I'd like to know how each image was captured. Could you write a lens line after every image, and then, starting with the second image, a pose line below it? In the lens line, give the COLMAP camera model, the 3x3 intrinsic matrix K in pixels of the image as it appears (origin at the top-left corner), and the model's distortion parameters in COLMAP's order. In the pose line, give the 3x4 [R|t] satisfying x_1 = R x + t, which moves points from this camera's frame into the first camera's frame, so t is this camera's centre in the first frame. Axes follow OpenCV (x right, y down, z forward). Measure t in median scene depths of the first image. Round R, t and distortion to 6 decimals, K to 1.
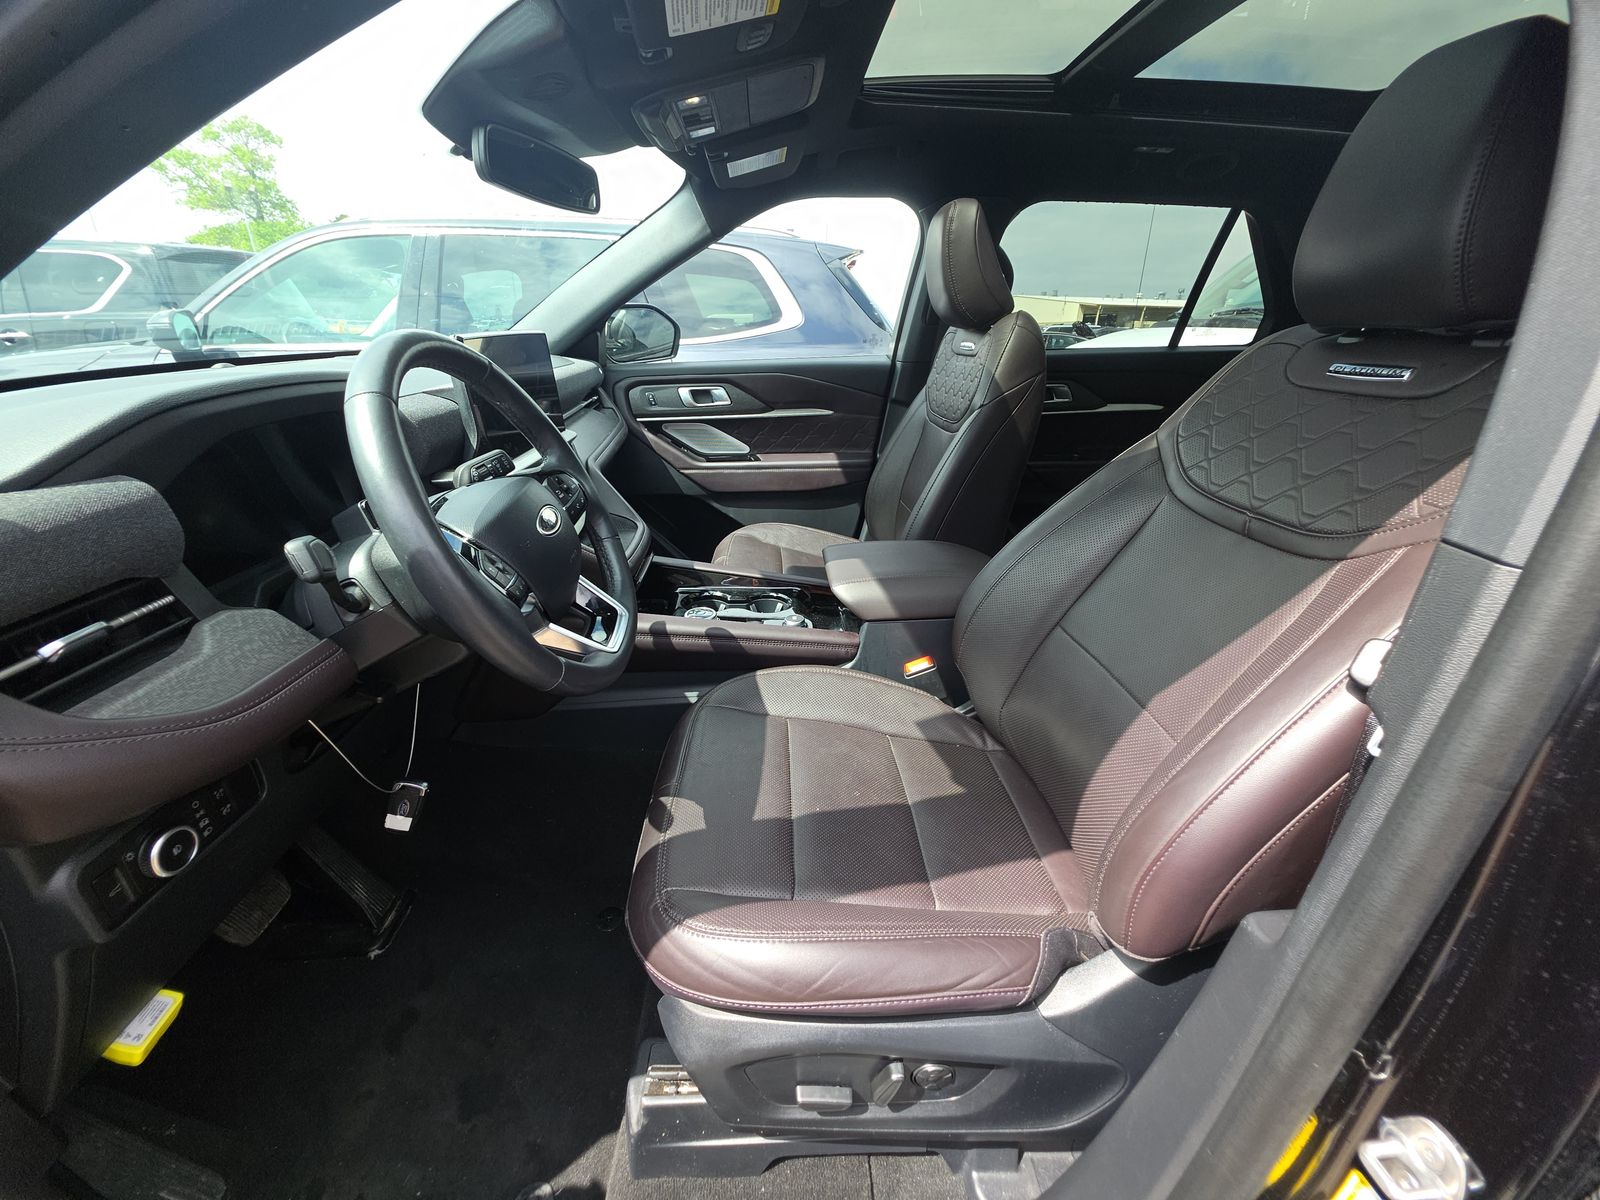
lens RADIAL K [[641.4, 0, 802.1], [0, 641.4, 602.6], [0, 0, 1]] dist [0.000738, -0.000147]
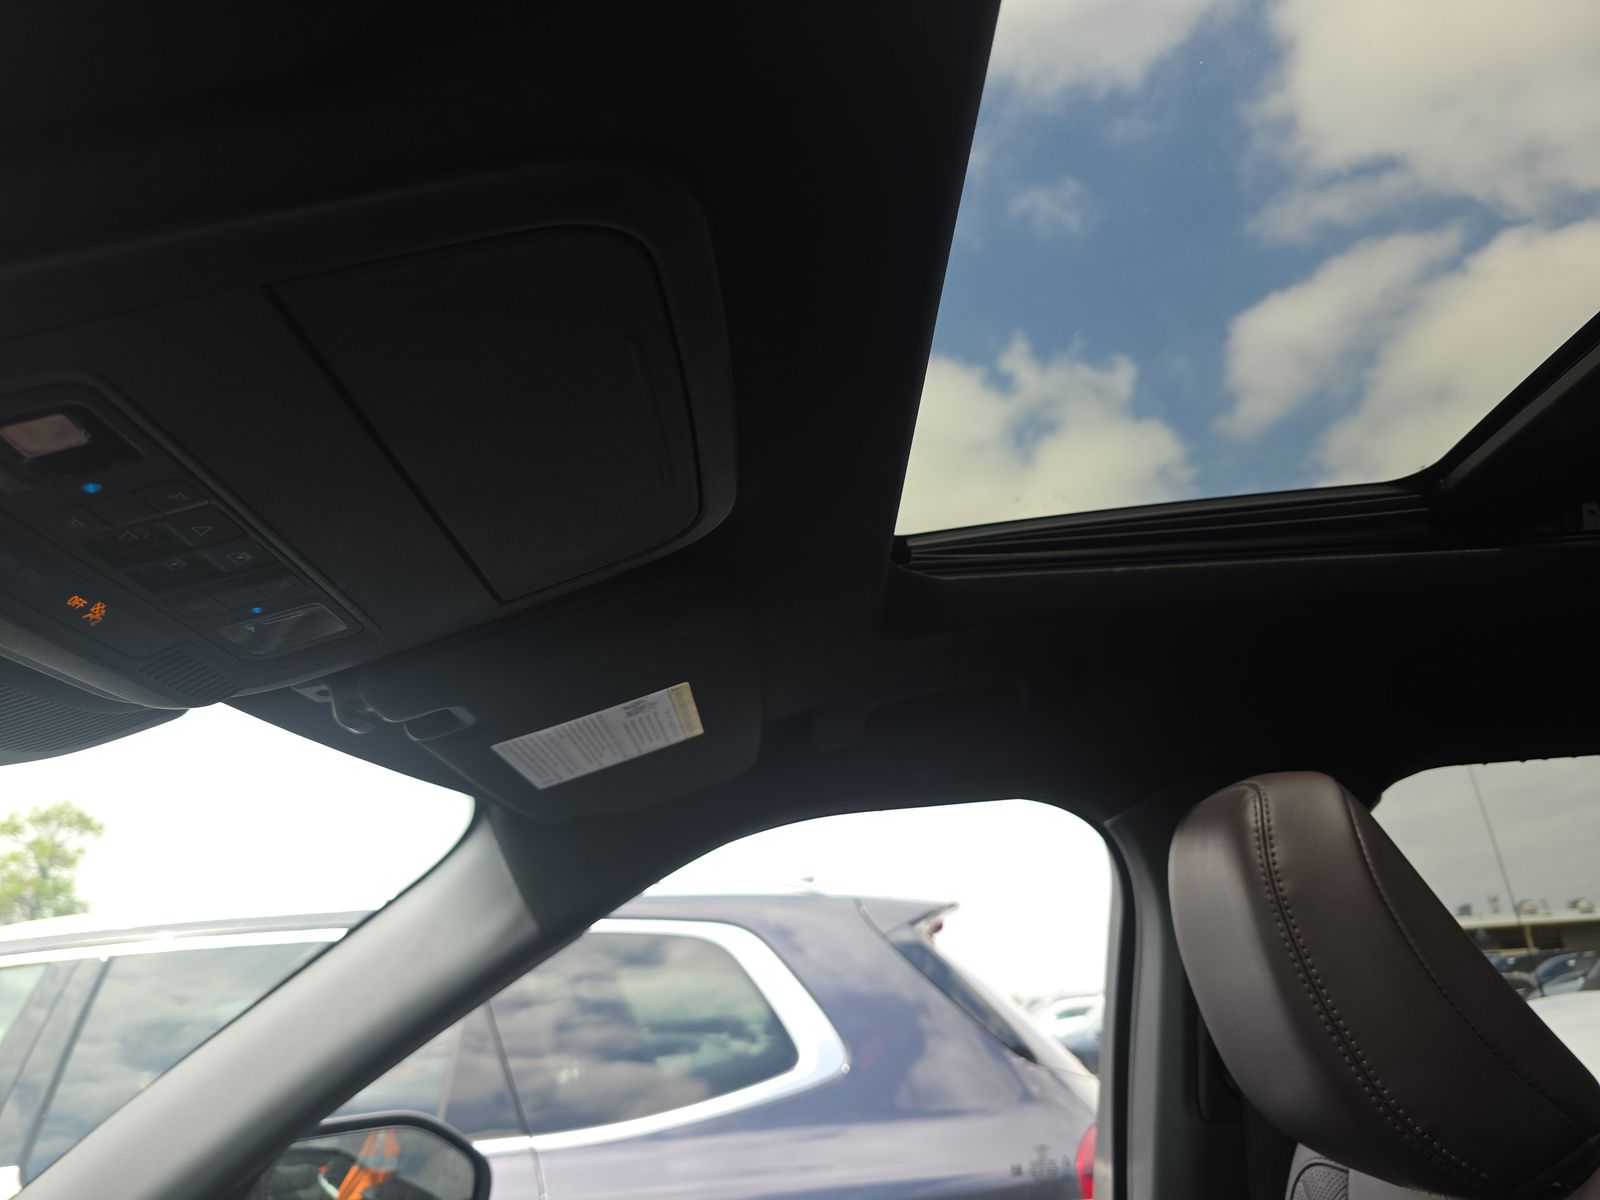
lens RADIAL K [[1063.4, 0, 799.7], [0, 1063.4, 600.7], [0, 0, 1]] dist [0.004020, -0.003911]
pose [[0.994775, -0.100163, -0.019733, 0.015939], [0.057819, 0.712082, -0.699711, -0.148267], [0.084136, 0.694914, 0.714153, 0.240788]]
